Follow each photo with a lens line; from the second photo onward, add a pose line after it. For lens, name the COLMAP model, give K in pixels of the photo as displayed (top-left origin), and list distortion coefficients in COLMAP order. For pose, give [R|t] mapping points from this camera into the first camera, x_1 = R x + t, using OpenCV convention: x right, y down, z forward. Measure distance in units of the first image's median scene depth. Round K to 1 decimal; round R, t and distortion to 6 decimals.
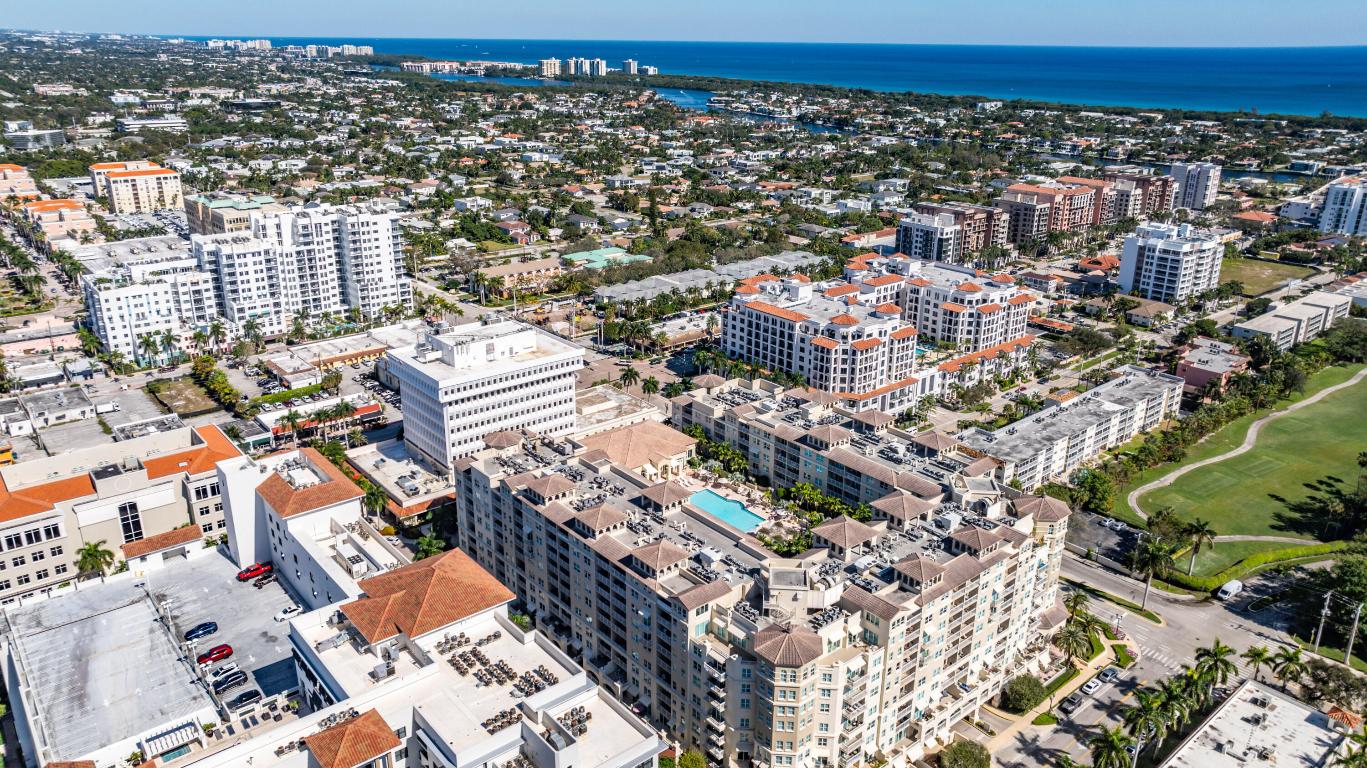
lens RADIAL K [[952.5, 0, 683.5], [0, 952.5, 384.0], [0, 0, 1]] dist [-0.028632, 0.031425]
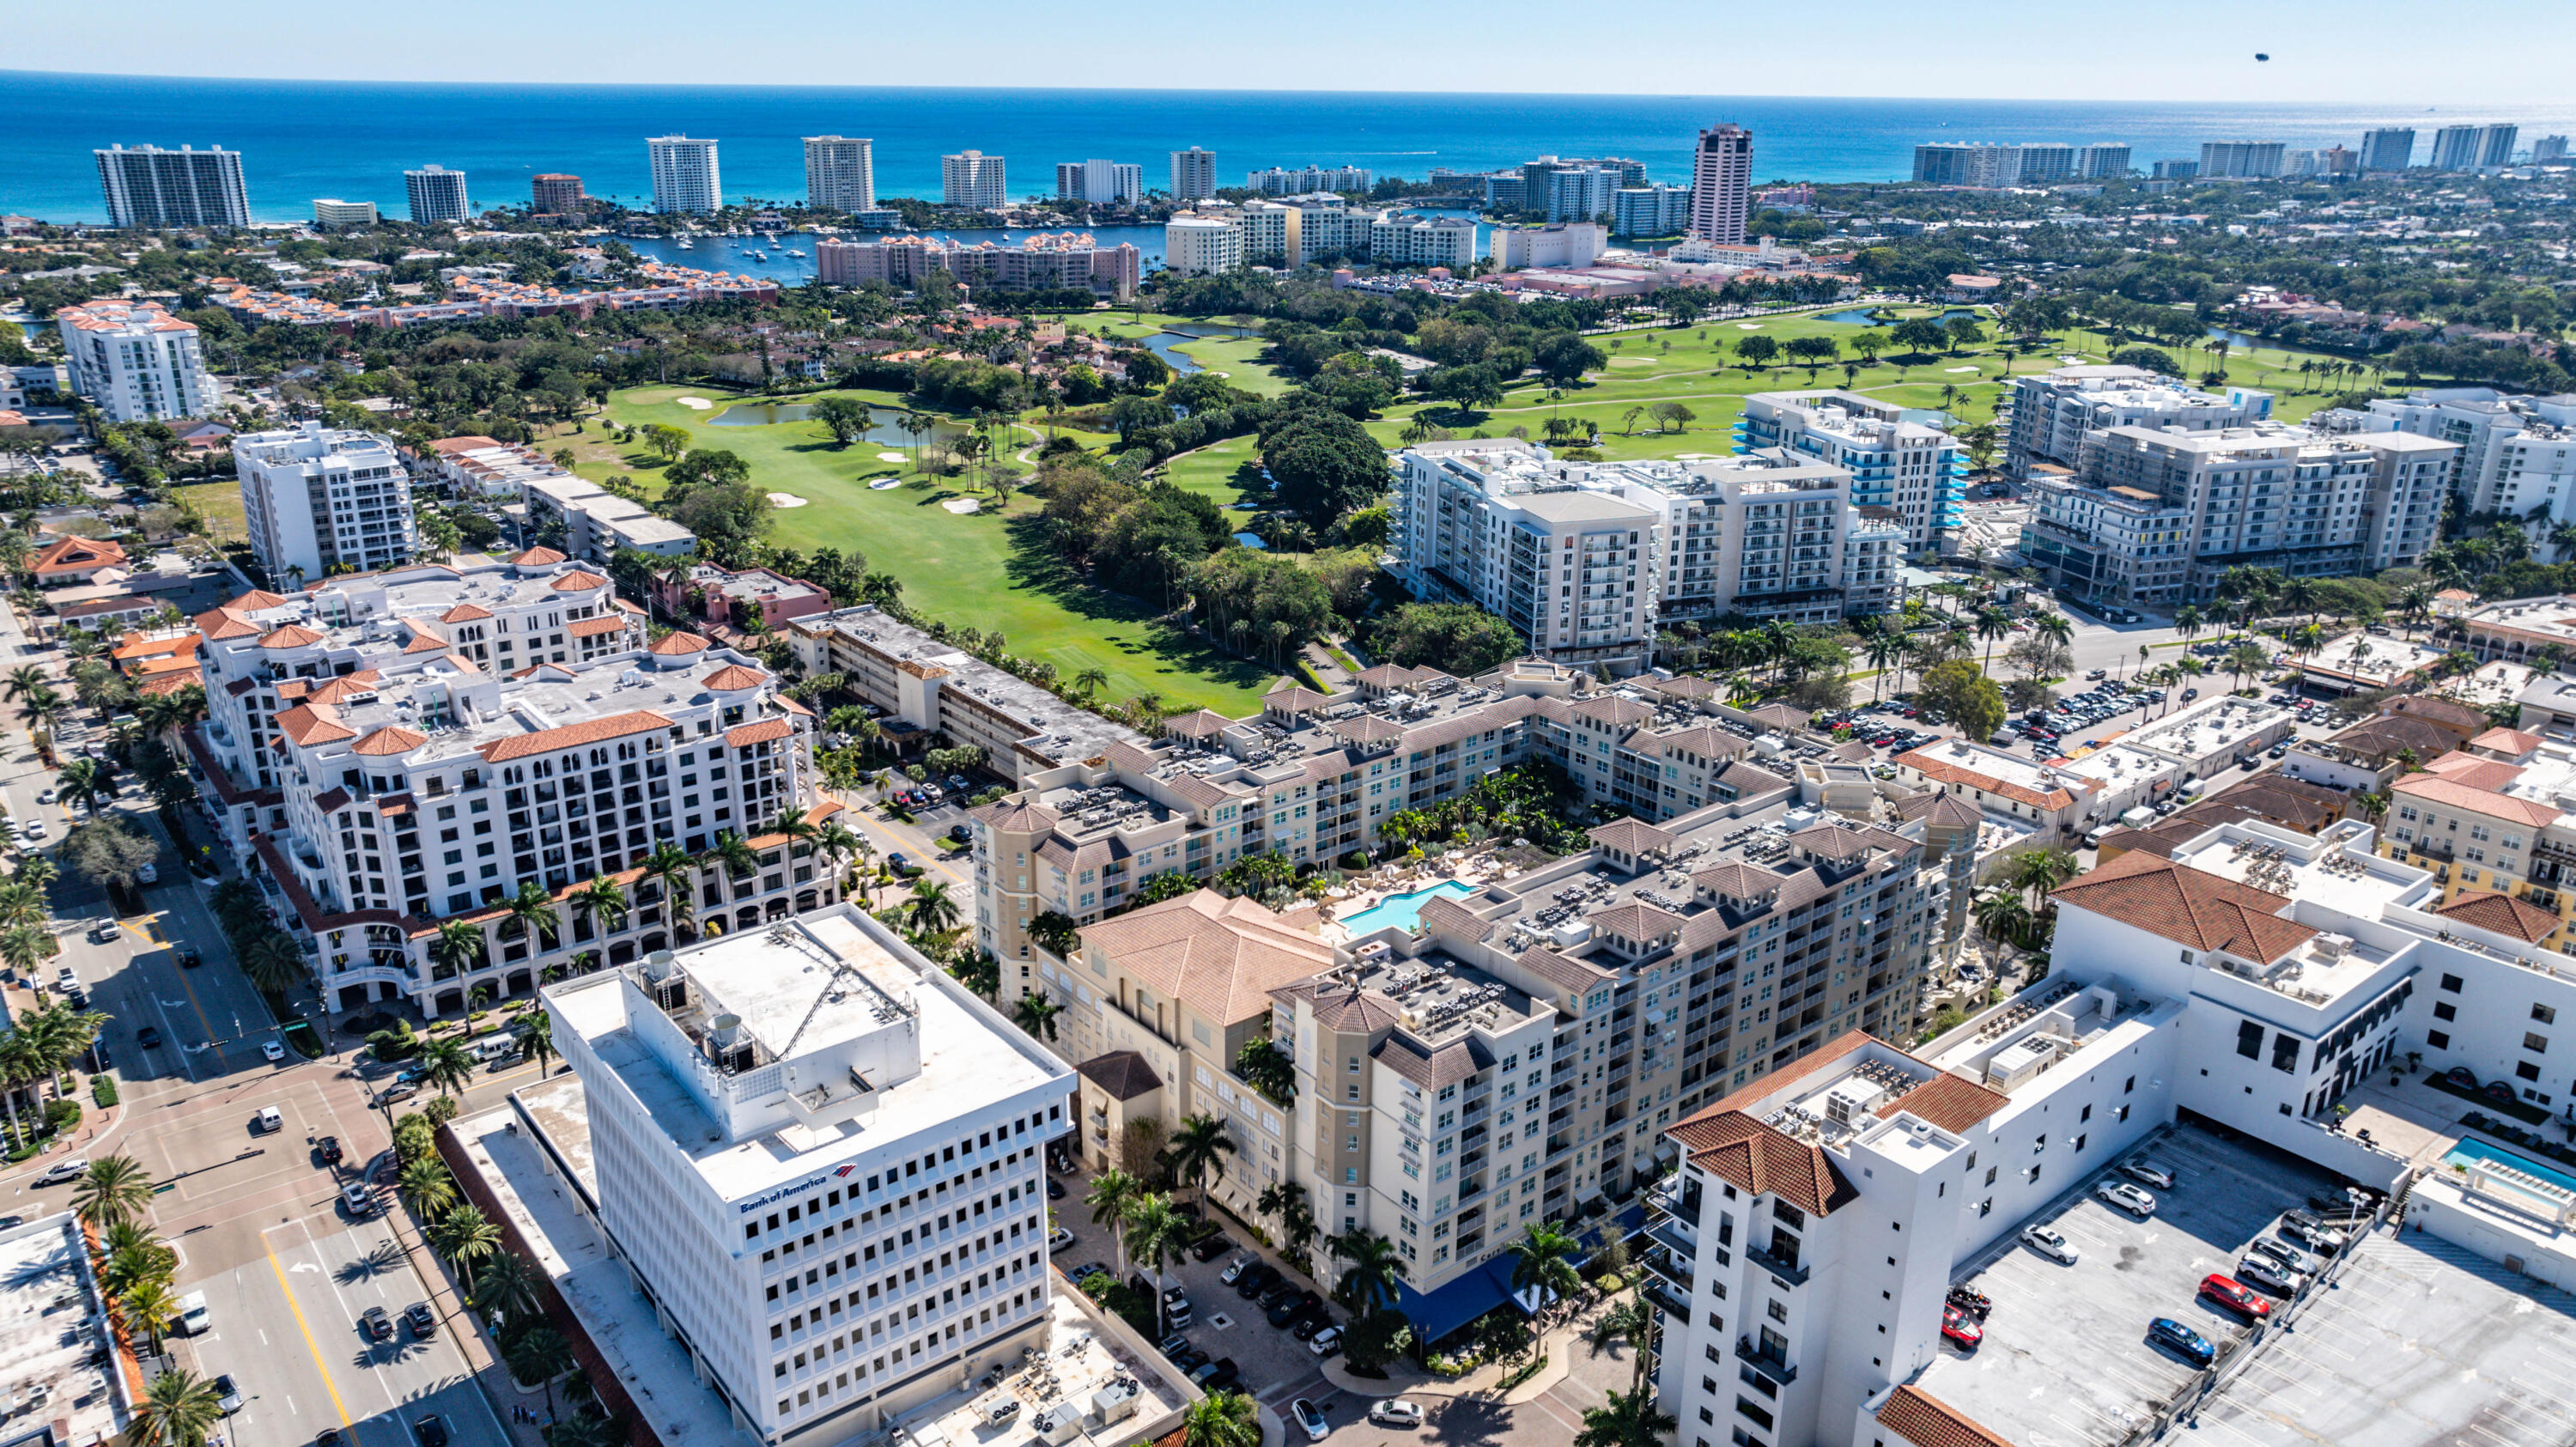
lens RADIAL K [[1795.0, 0, 1288.0], [0, 1795.0, 723.5], [0, 0, 1]] dist [-0.028632, 0.031425]
pose [[0.011853, -0.342879, 0.939305, -0.476339], [0.328705, 0.888501, 0.320186, -0.173153], [-0.944358, 0.304959, 0.123238, 0.461378]]
